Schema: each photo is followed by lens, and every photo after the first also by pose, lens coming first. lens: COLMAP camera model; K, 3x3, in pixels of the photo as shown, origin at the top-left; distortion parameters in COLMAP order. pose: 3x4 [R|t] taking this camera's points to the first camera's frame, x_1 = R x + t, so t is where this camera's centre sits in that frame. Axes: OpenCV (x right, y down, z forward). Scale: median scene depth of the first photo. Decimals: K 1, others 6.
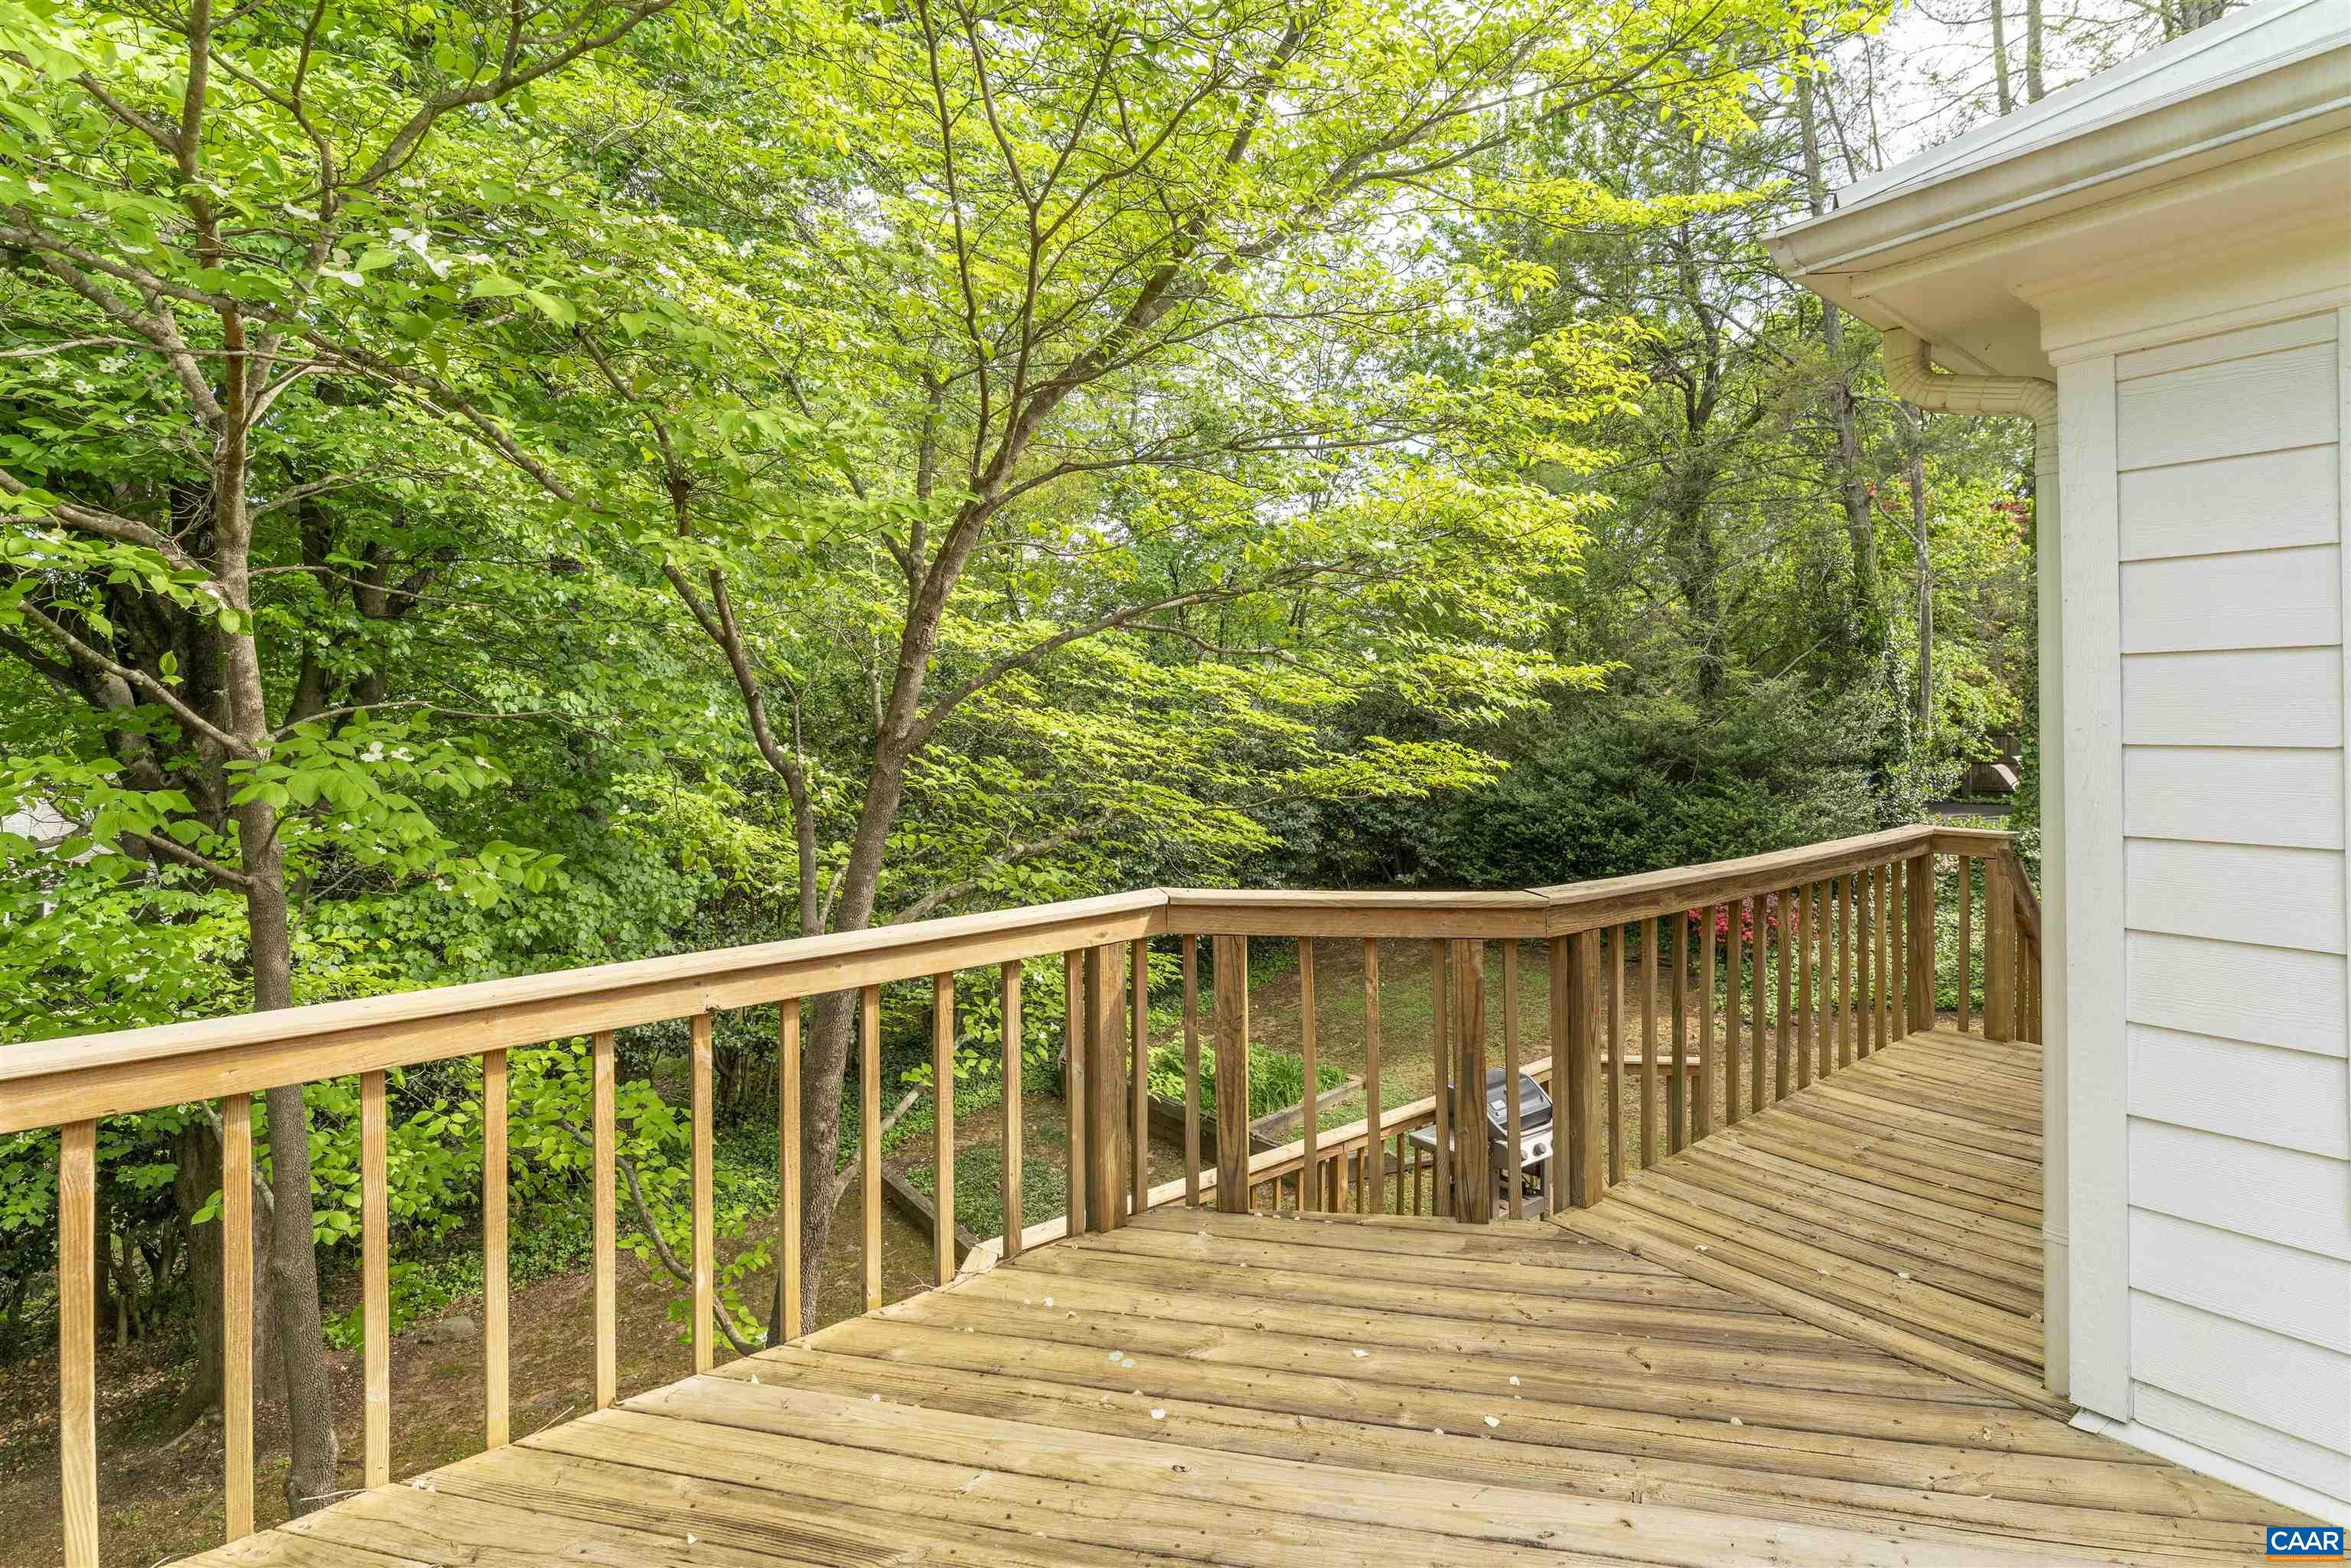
lens RADIAL K [[1087.5, 0, 1186.8], [0, 1087.5, 713.8], [0, 0, 1]] dist [-0.028947, -0.000001]
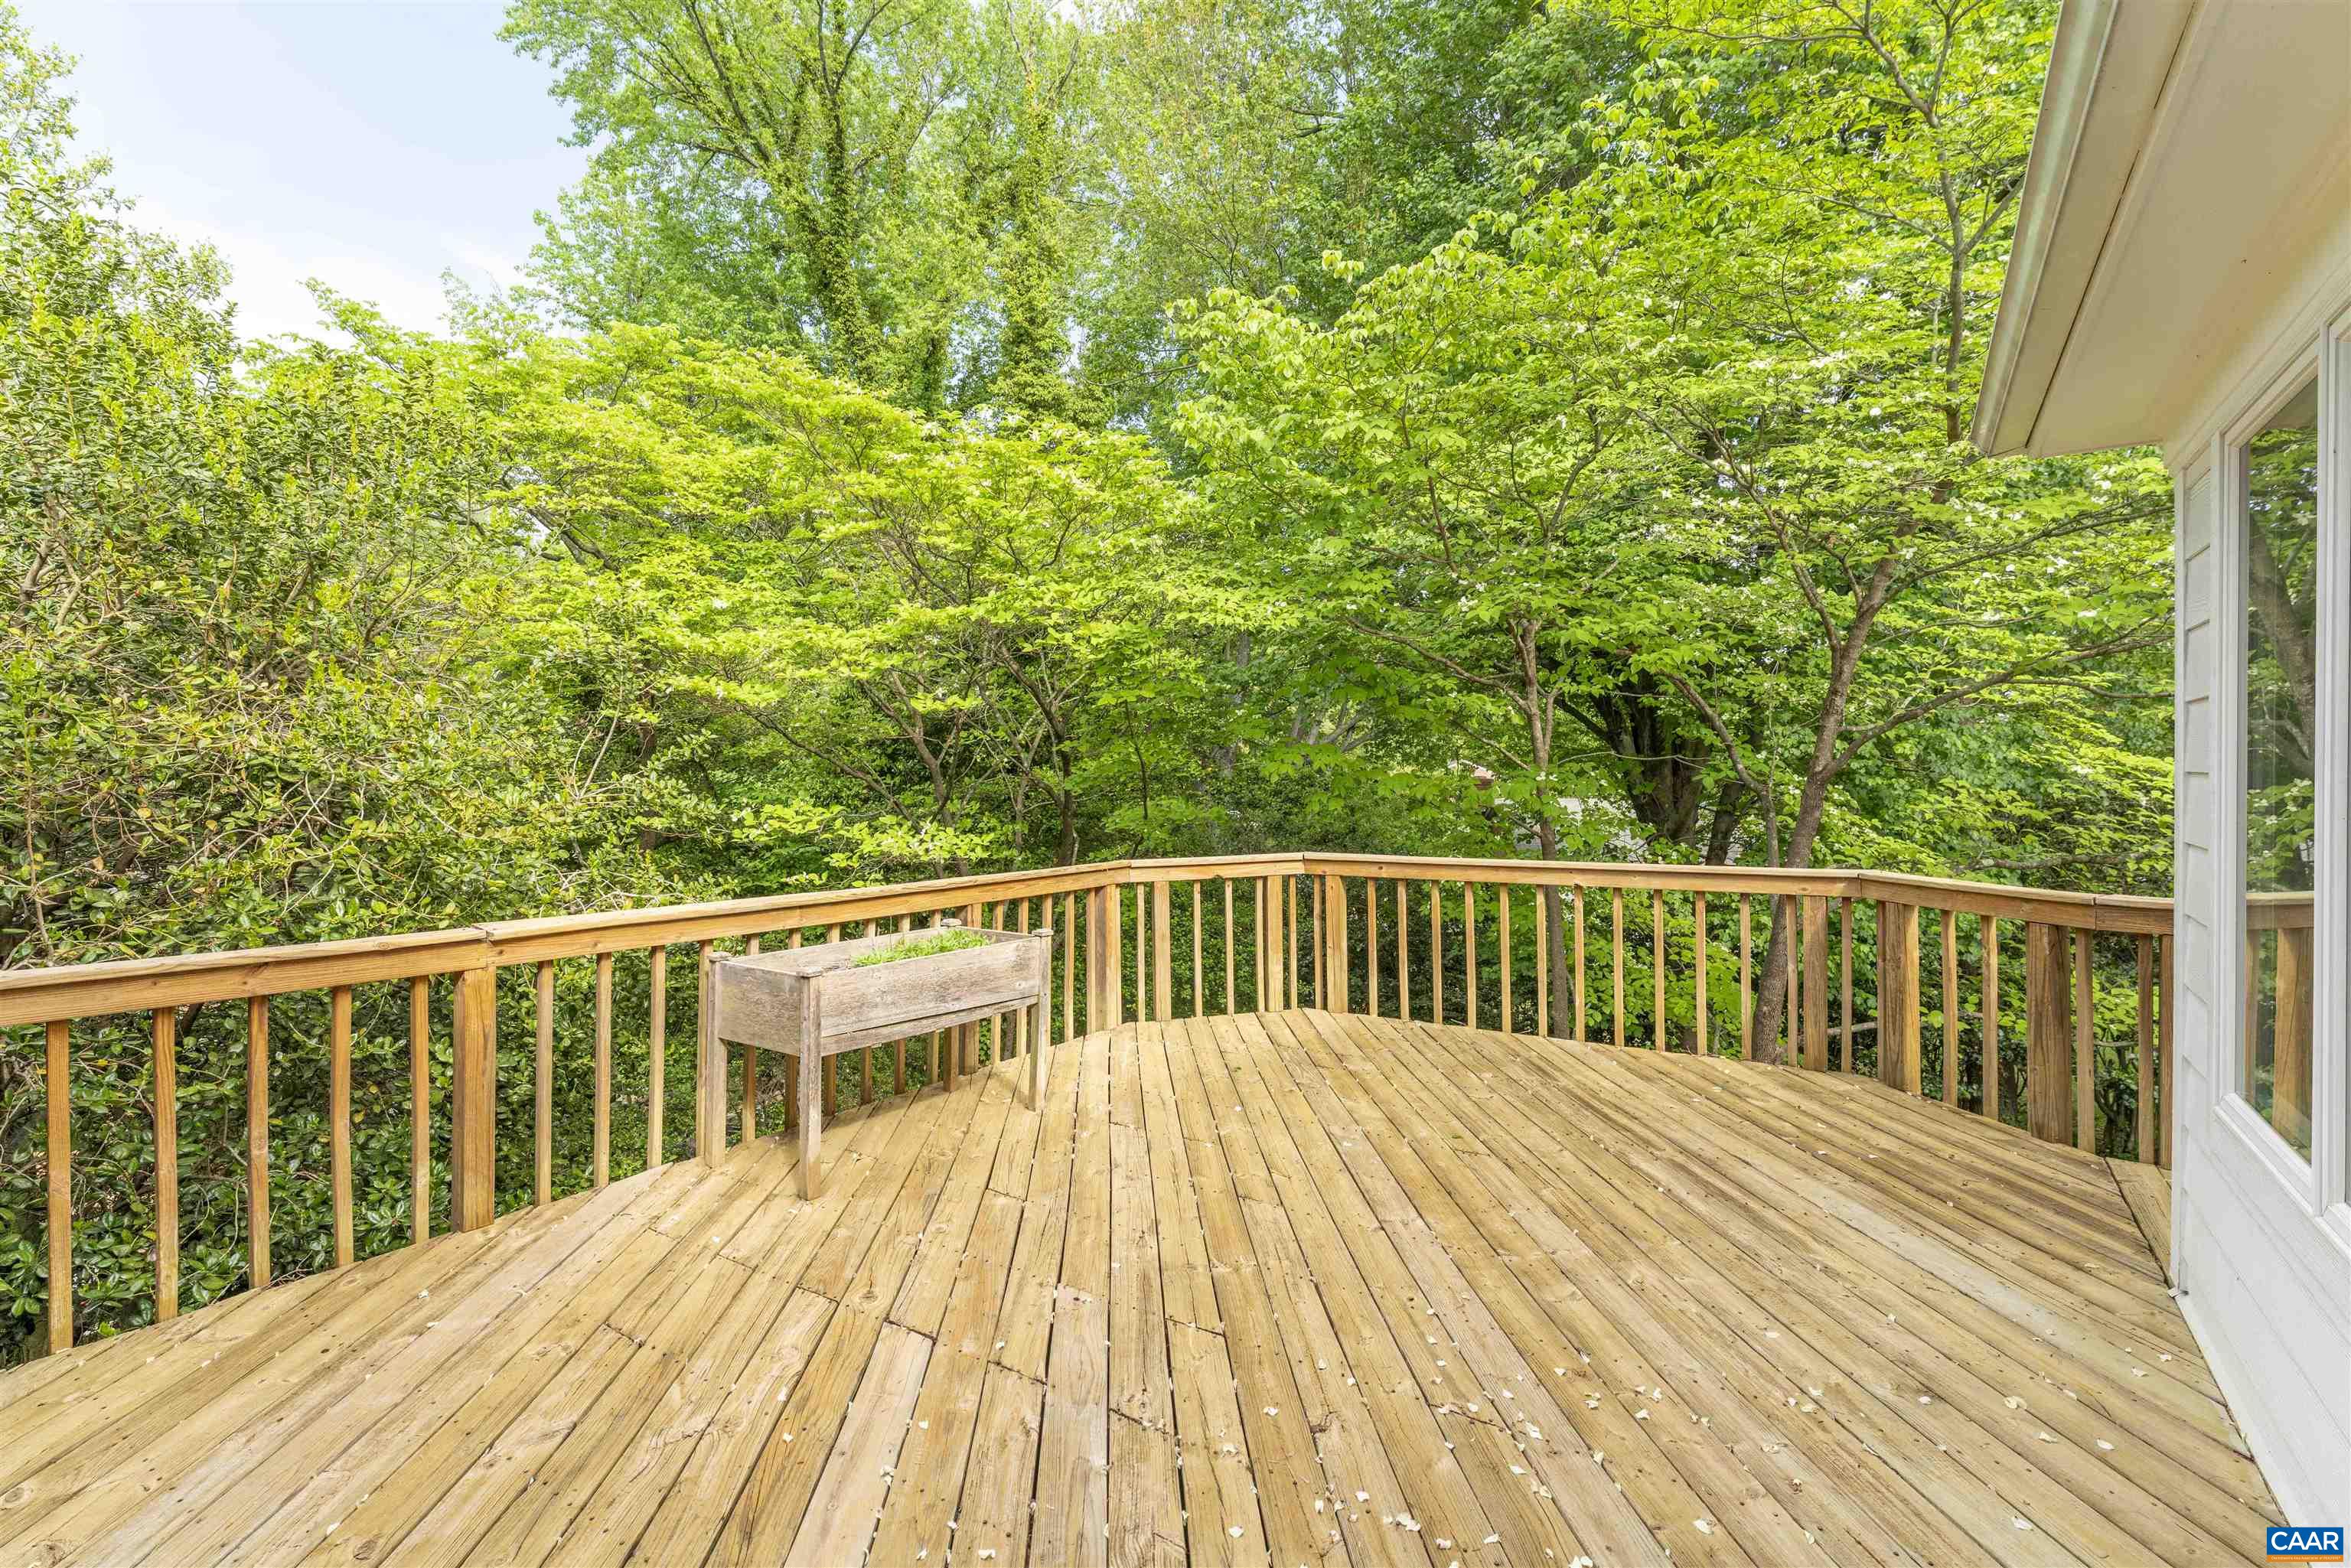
lens RADIAL K [[1093.1, 0, 1179.6], [0, 1093.1, 761.7], [0, 0, 1]] dist [-0.005381, -0.000417]
pose [[0.297899, 0.001757, -0.954596, 1.191928], [0.002162, 0.999995, 0.002515, 0.004668], [0.954595, -0.002813, 0.297894, -0.390239]]
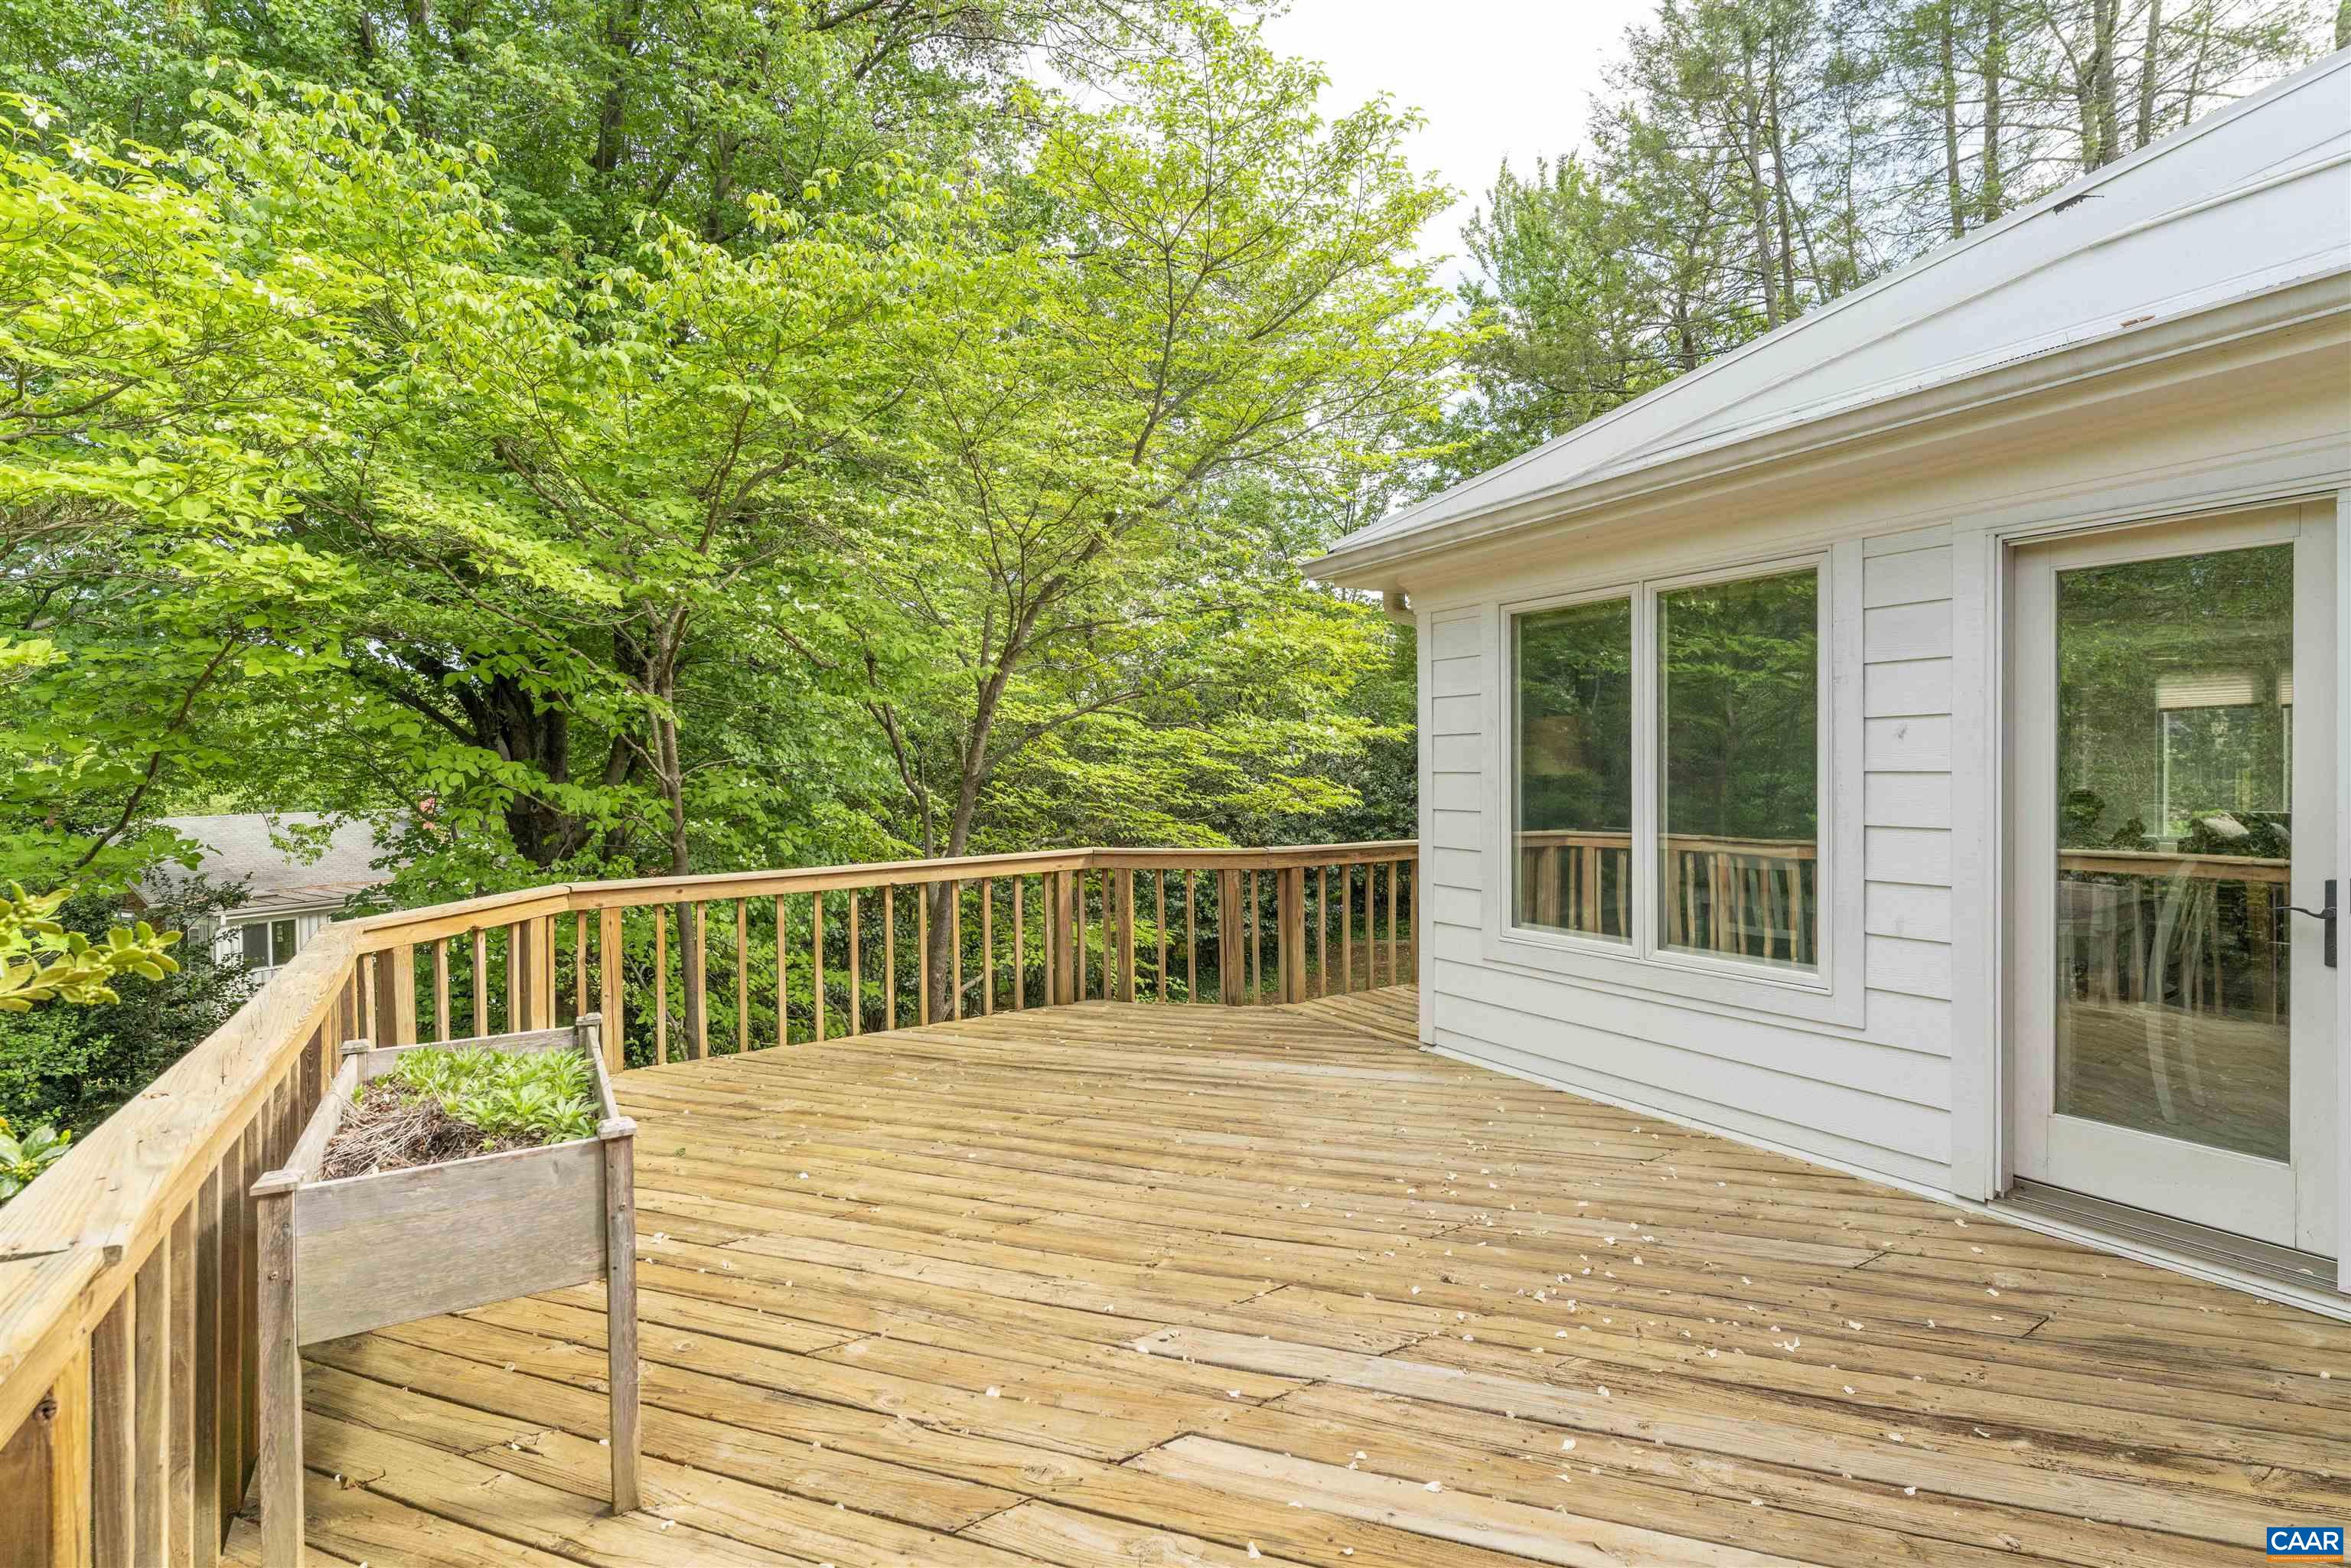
lens RADIAL K [[1082.8, 0, 1175.5], [0, 1082.8, 784.0], [0, 0, 1]] dist [-0.001077, -0.000101]
pose [[0.992949, -0.001613, -0.118531, 0.387511], [0.003773, 0.999831, 0.018002, 0.006439], [0.118482, -0.018322, 0.992787, -1.048203]]
